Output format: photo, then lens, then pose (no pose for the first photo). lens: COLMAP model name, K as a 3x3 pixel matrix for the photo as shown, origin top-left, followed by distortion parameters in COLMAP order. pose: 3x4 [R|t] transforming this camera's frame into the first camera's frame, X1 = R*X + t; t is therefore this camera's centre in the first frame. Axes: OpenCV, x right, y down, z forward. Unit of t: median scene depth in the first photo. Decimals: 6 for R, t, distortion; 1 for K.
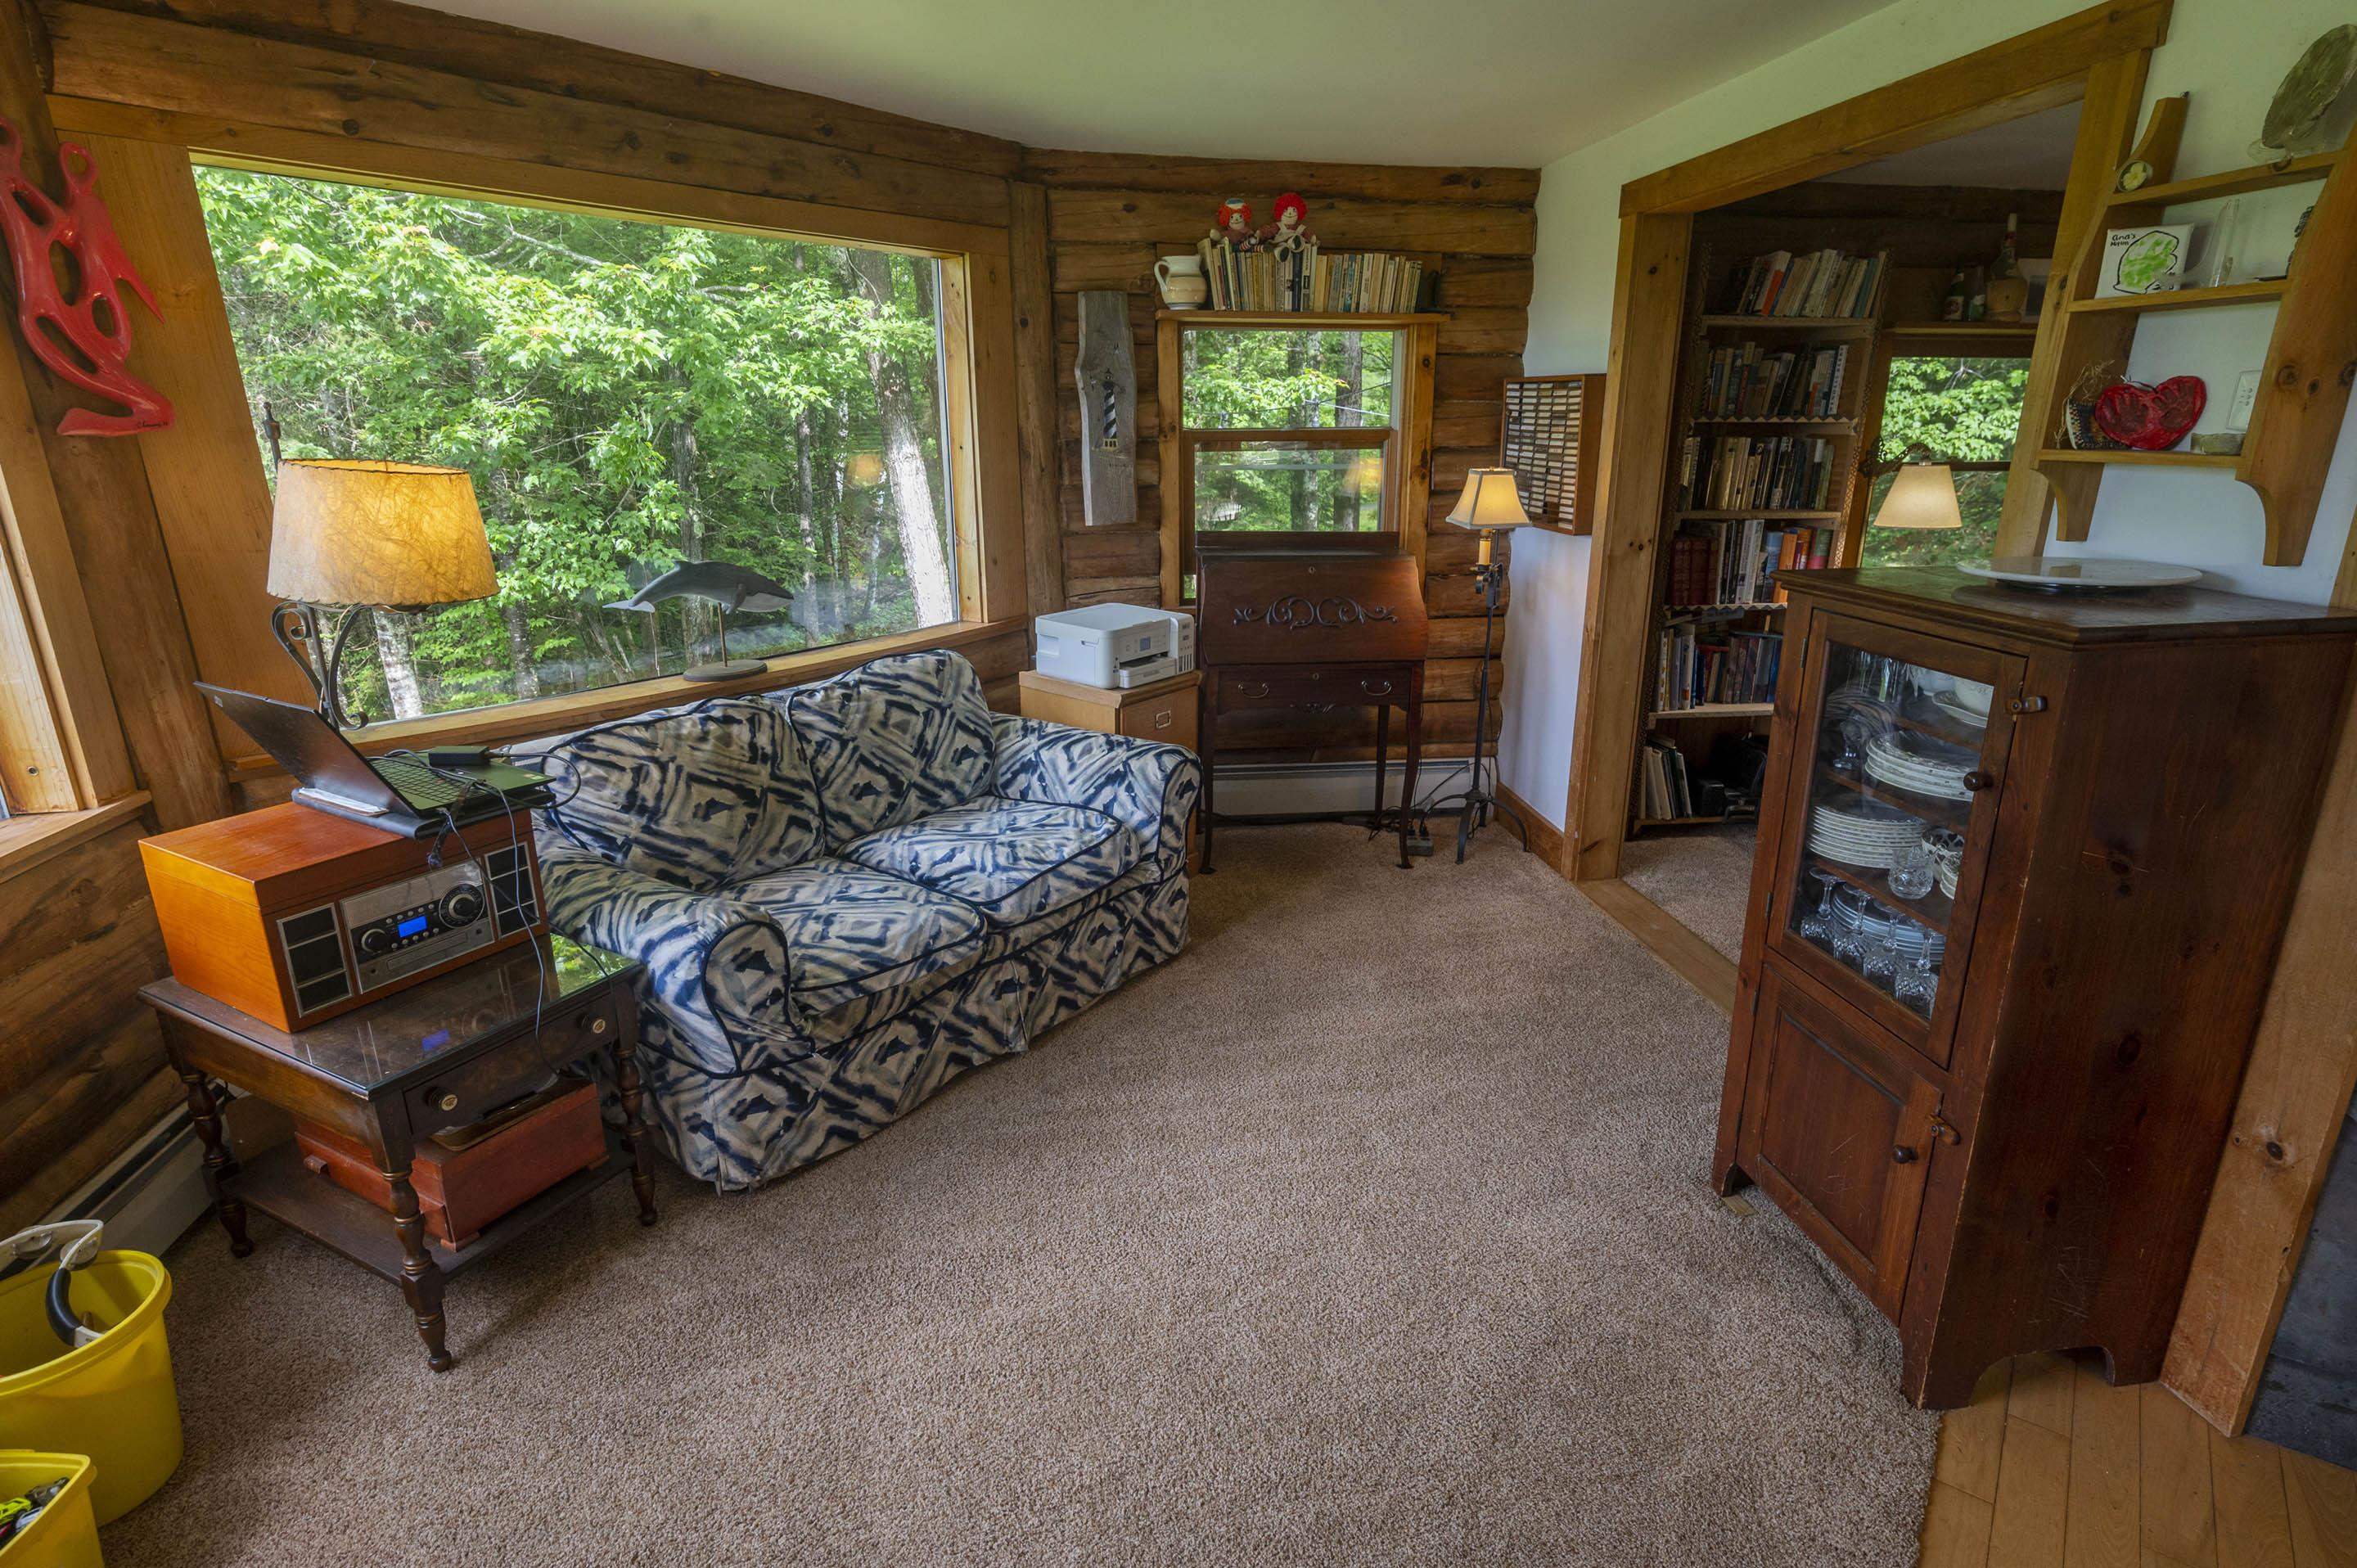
lens RADIAL K [[1187.0, 0, 1181.1], [0, 1187.0, 783.8], [0, 0, 1]] dist [-0.008156, 0.005127]
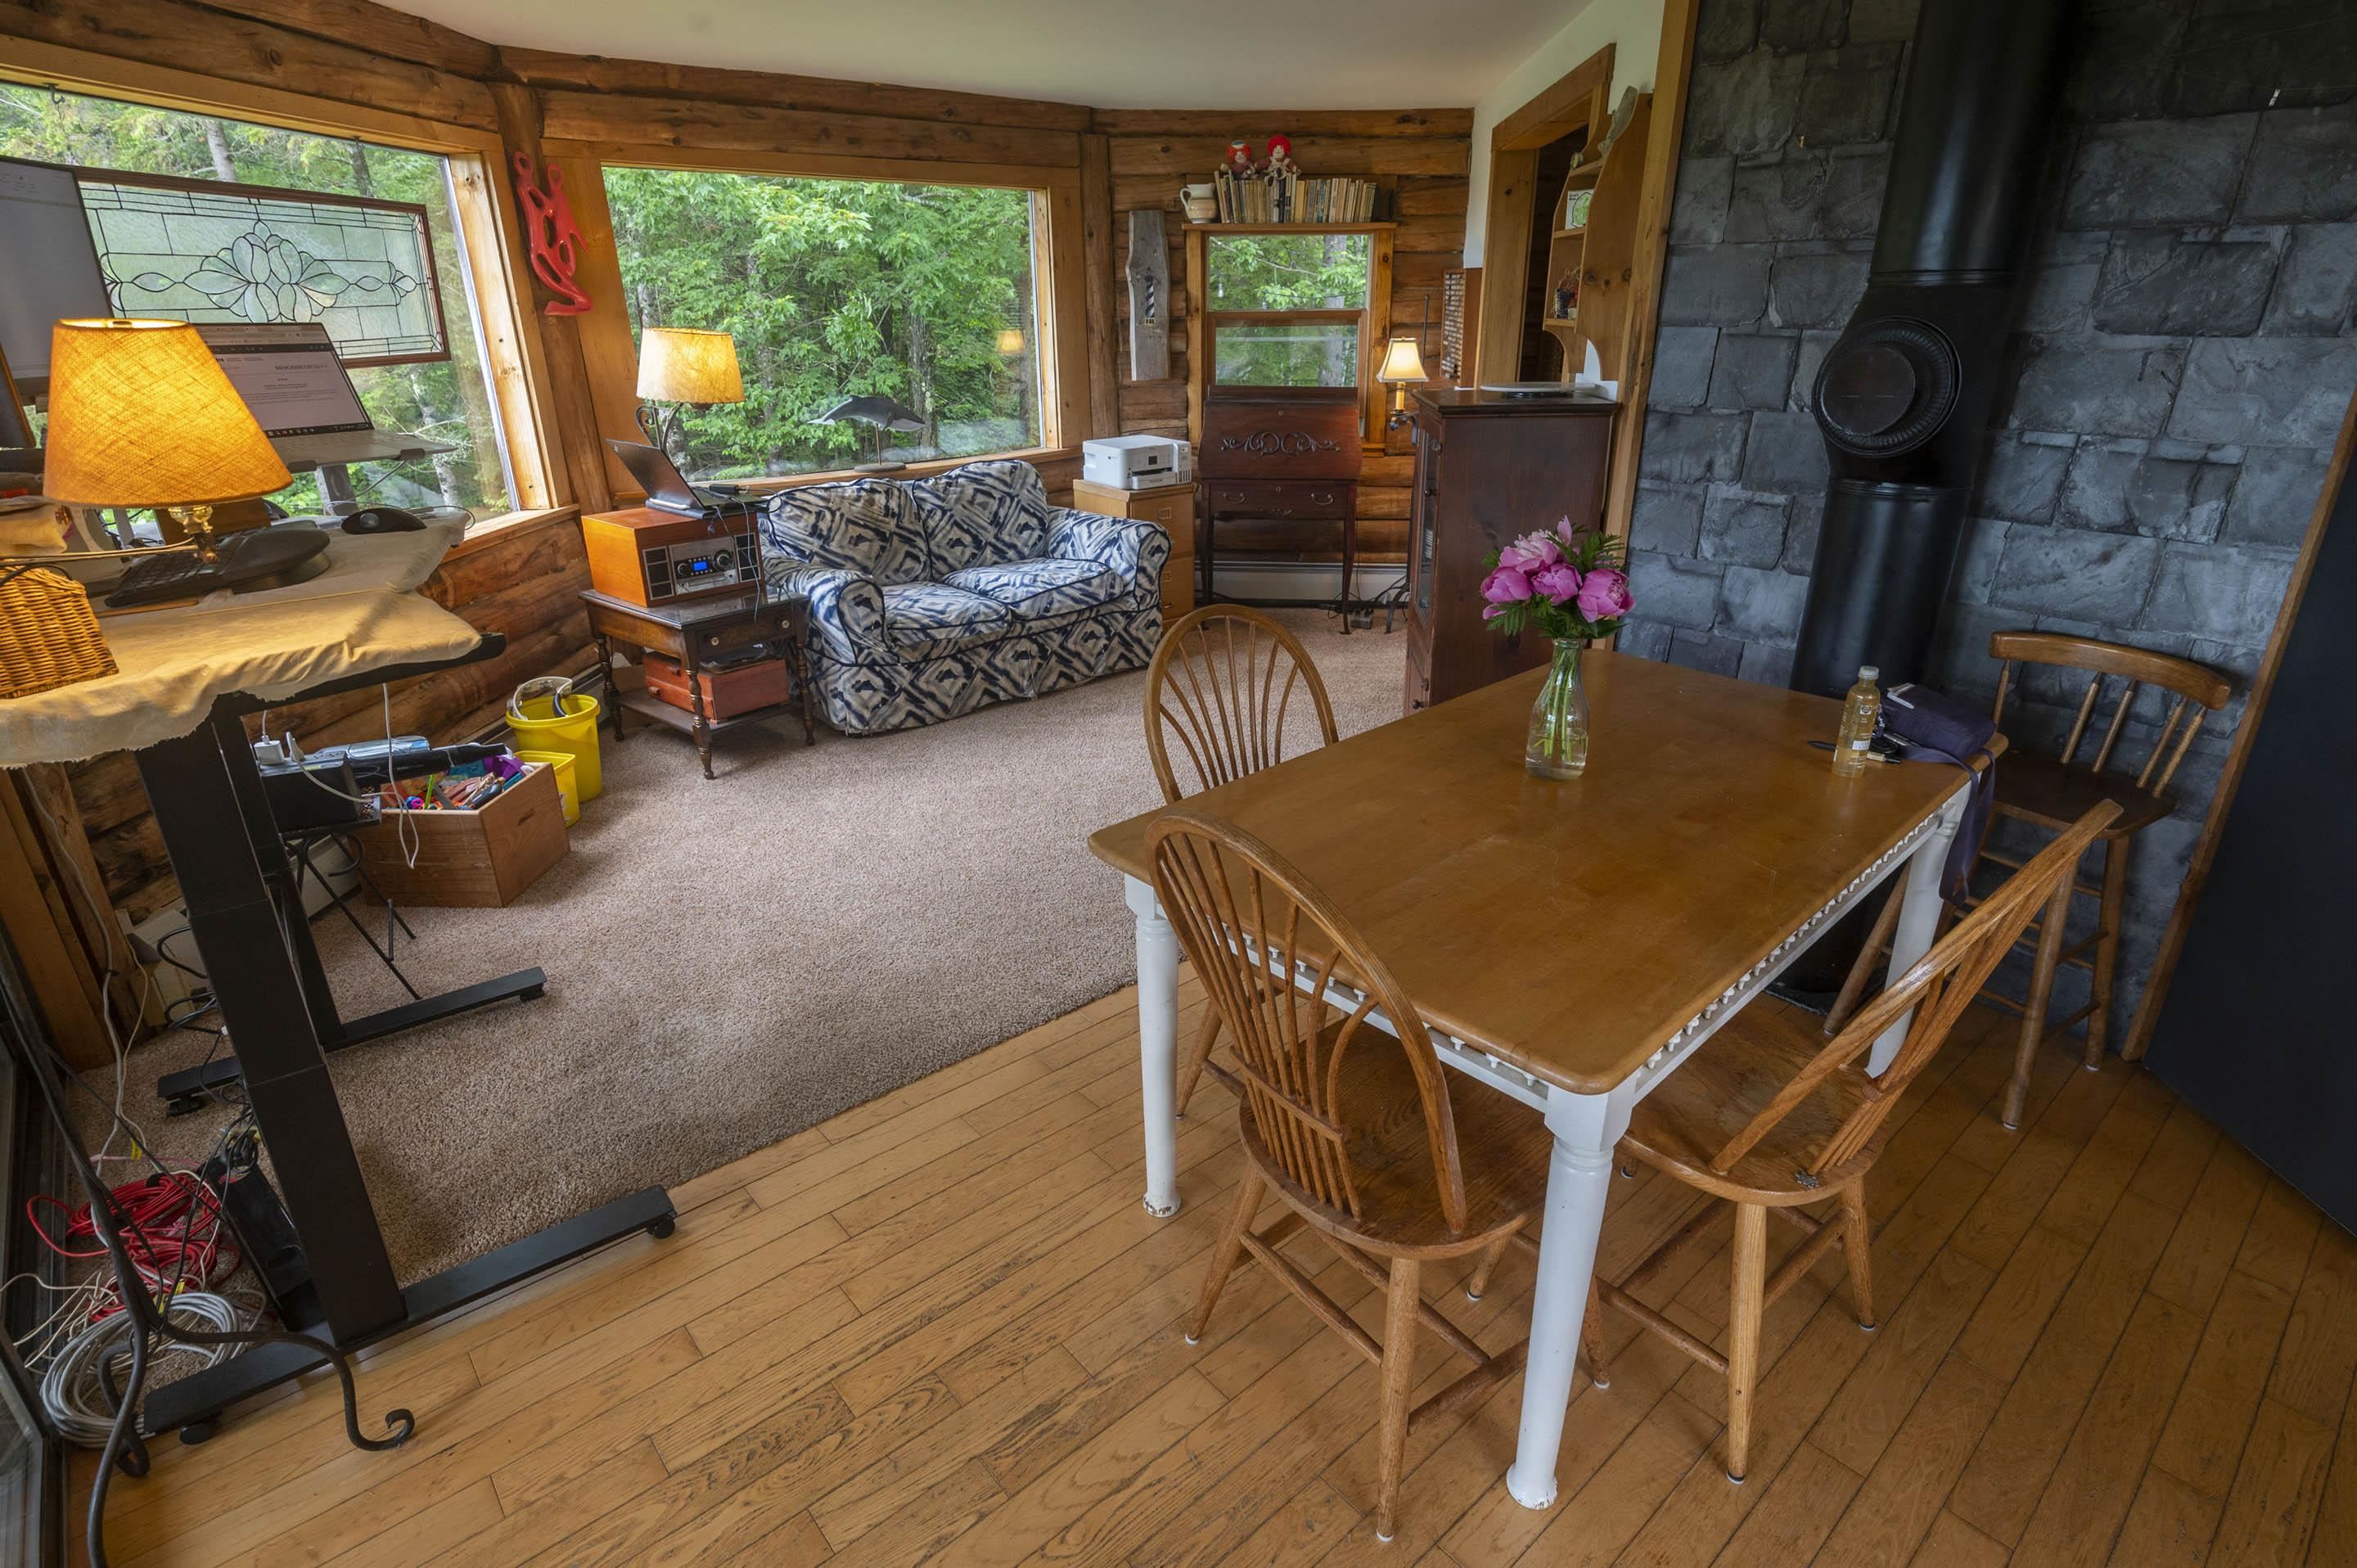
lens RADIAL K [[1187.0, 0, 1181.1], [0, 1187.0, 783.8], [0, 0, 1]] dist [-0.008156, 0.005127]
pose [[0.980499, 0.069028, -0.184004, 0.340662], [-0.052766, 0.994373, 0.091863, 0.162272], [0.189310, -0.080362, 0.978623, -0.525728]]
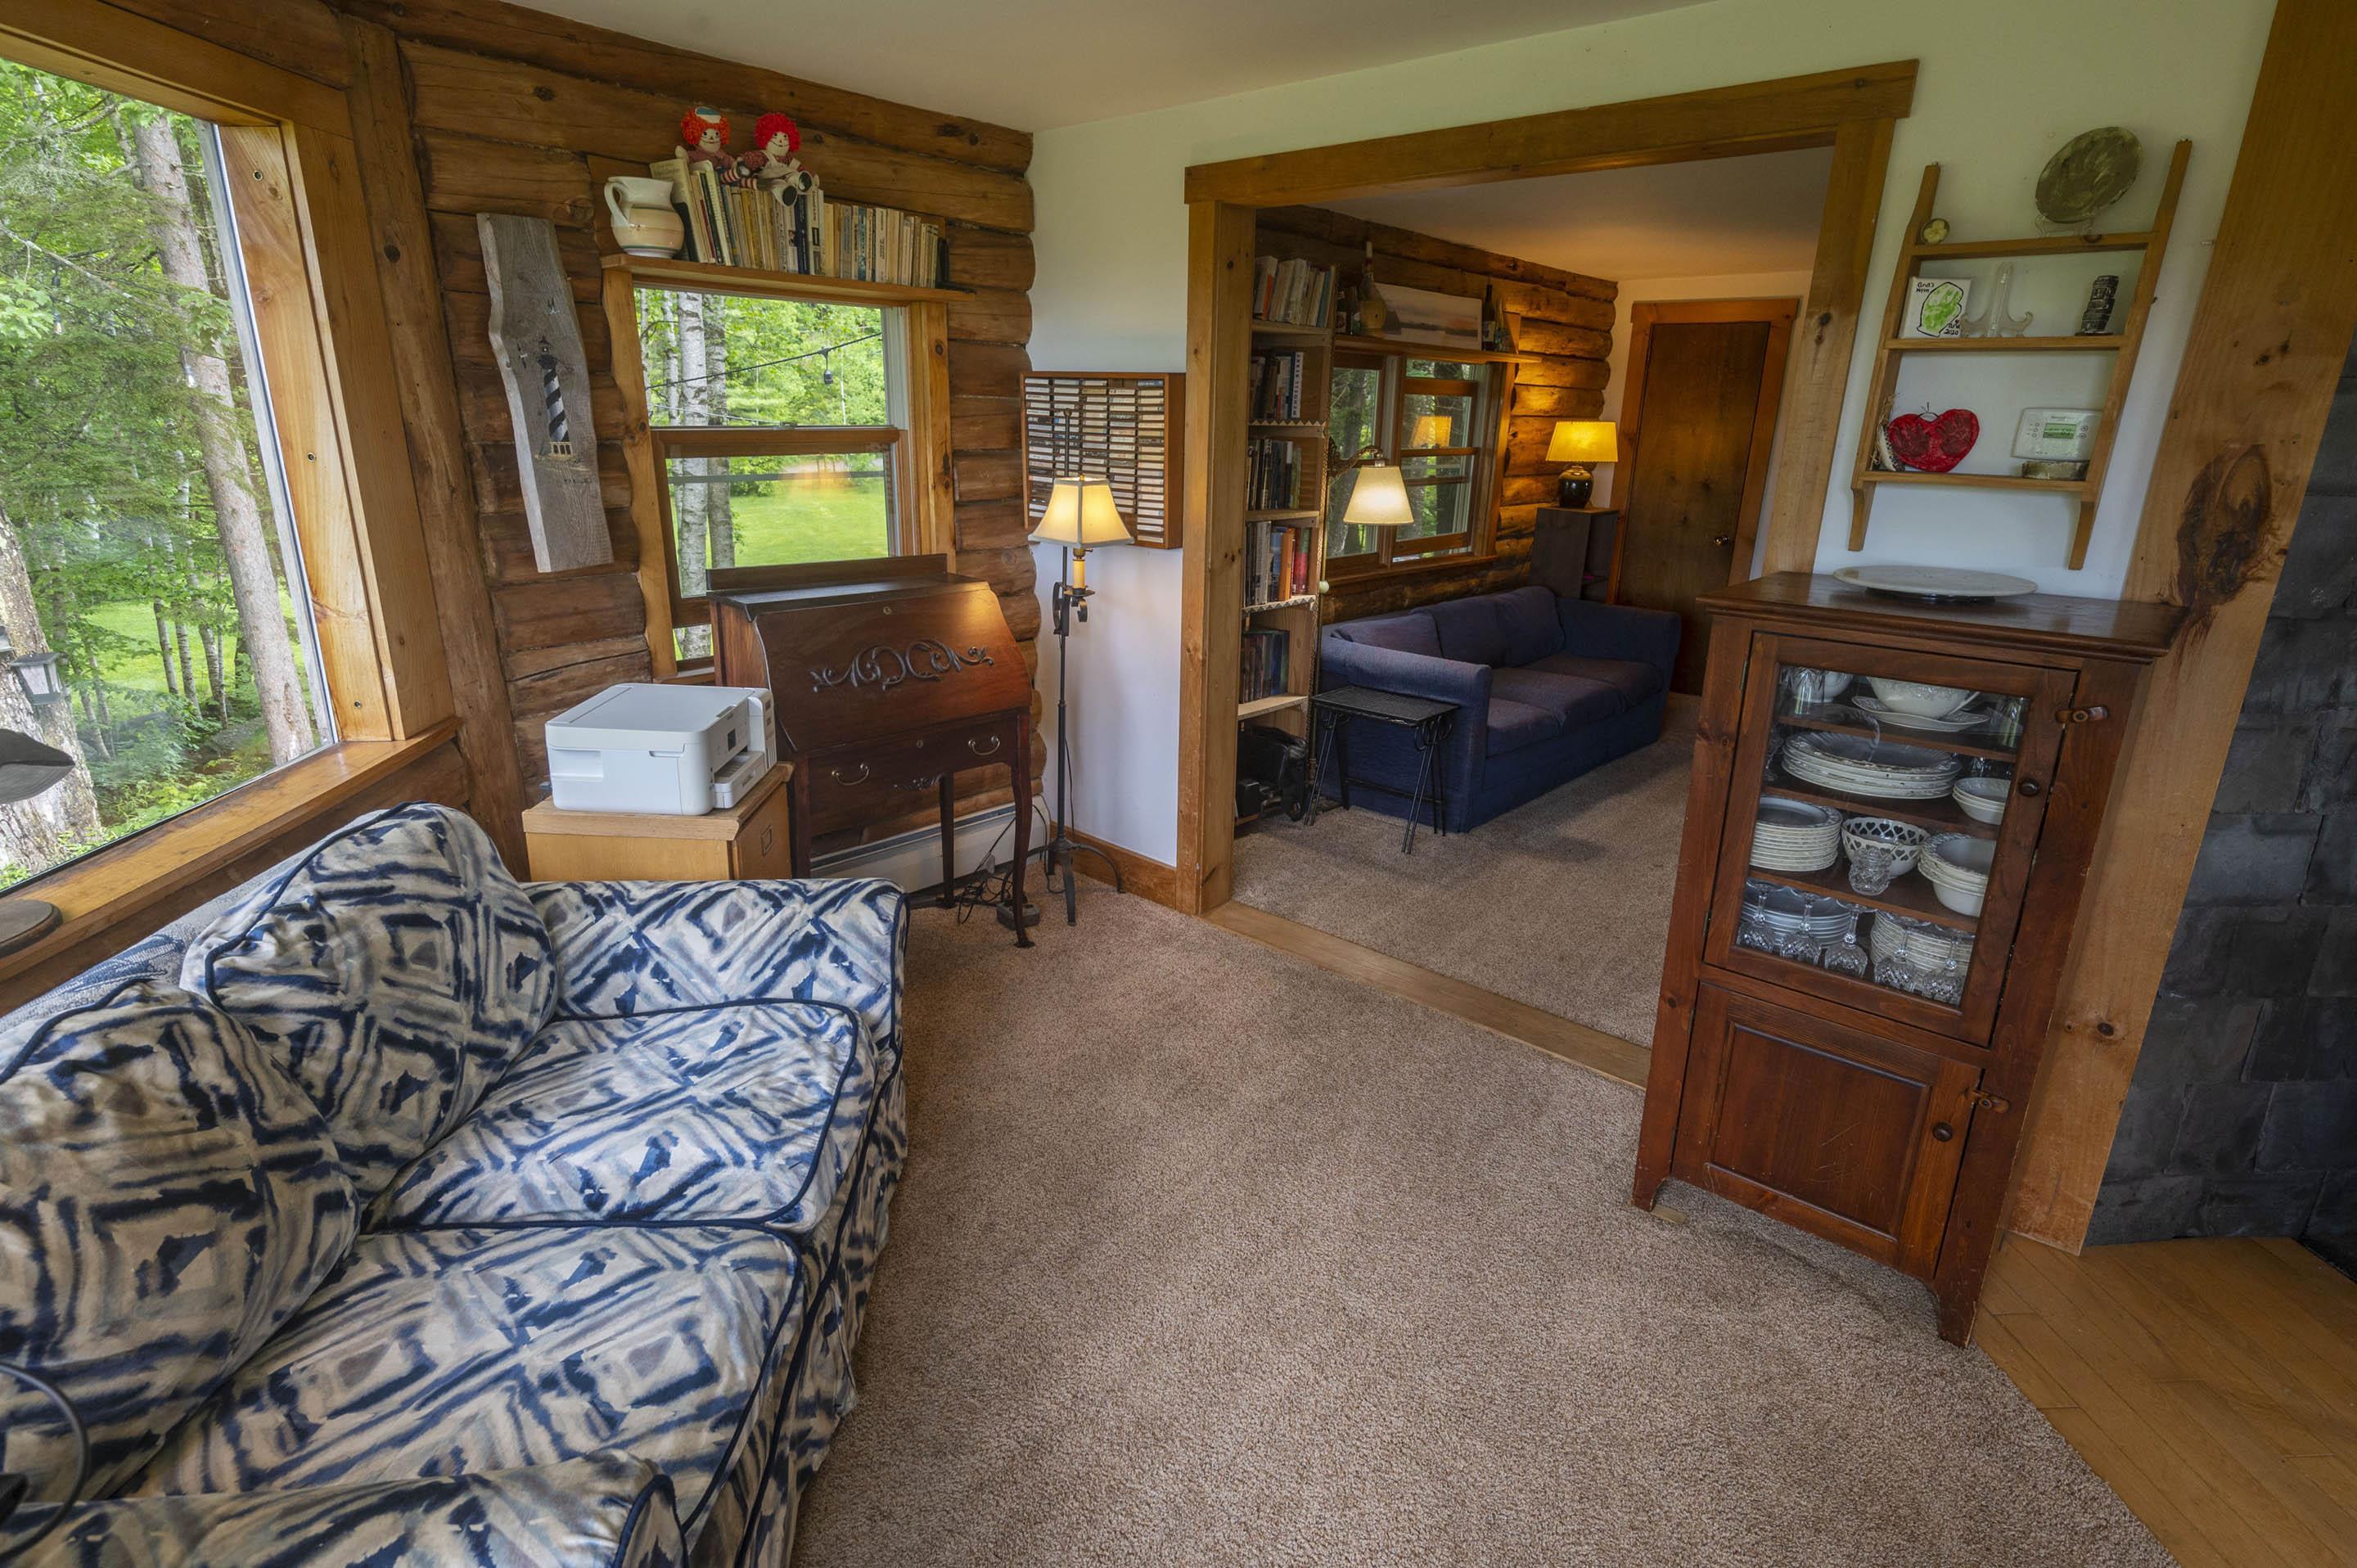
lens RADIAL K [[1187.0, 0, 1181.1], [0, 1187.0, 783.8], [0, 0, 1]] dist [-0.008156, 0.005127]
pose [[0.761121, -0.178316, 0.623616, -0.301626], [0.170323, 0.982673, 0.073106, -0.110409], [-0.625847, 0.050573, 0.778305, 0.330301]]
